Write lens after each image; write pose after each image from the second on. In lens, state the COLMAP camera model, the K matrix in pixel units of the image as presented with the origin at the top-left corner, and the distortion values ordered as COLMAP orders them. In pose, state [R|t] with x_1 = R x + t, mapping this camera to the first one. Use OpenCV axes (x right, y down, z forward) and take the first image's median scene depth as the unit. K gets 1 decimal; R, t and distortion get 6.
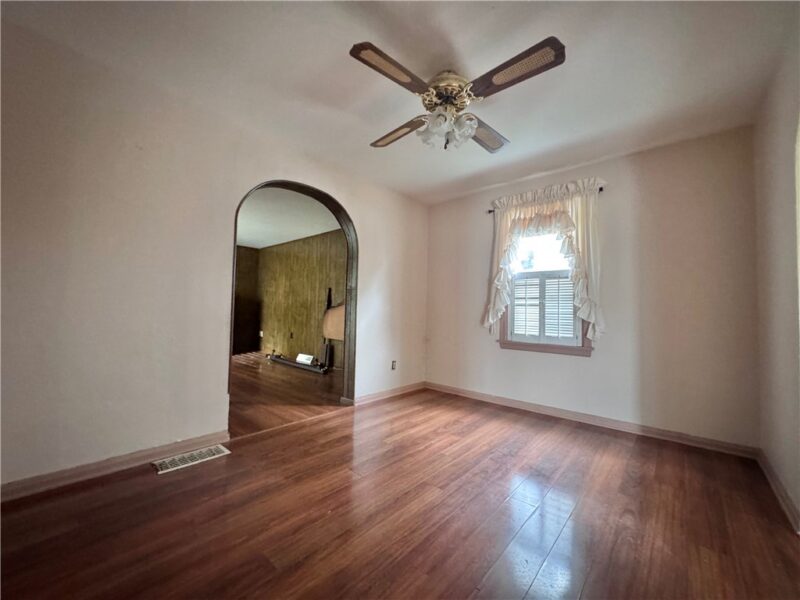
lens RADIAL K [[323.8, 0, 400.0], [0, 323.8, 300.0], [0, 0, 1]] dist [0.014784, 0.000038]
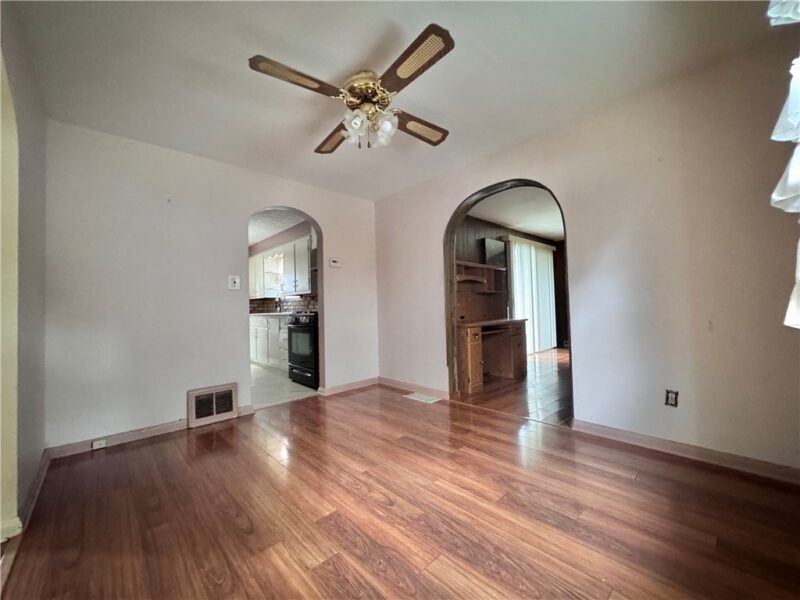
lens RADIAL K [[318.8, 0, 400.0], [0, 318.8, 300.0], [0, 0, 1]] dist [-0.000203, 0.000053]
pose [[-0.106898, -0.046837, -0.993166, 0.847312], [0.060871, 0.996708, -0.053556, 0.055044], [0.992405, -0.066180, -0.103695, 0.904477]]
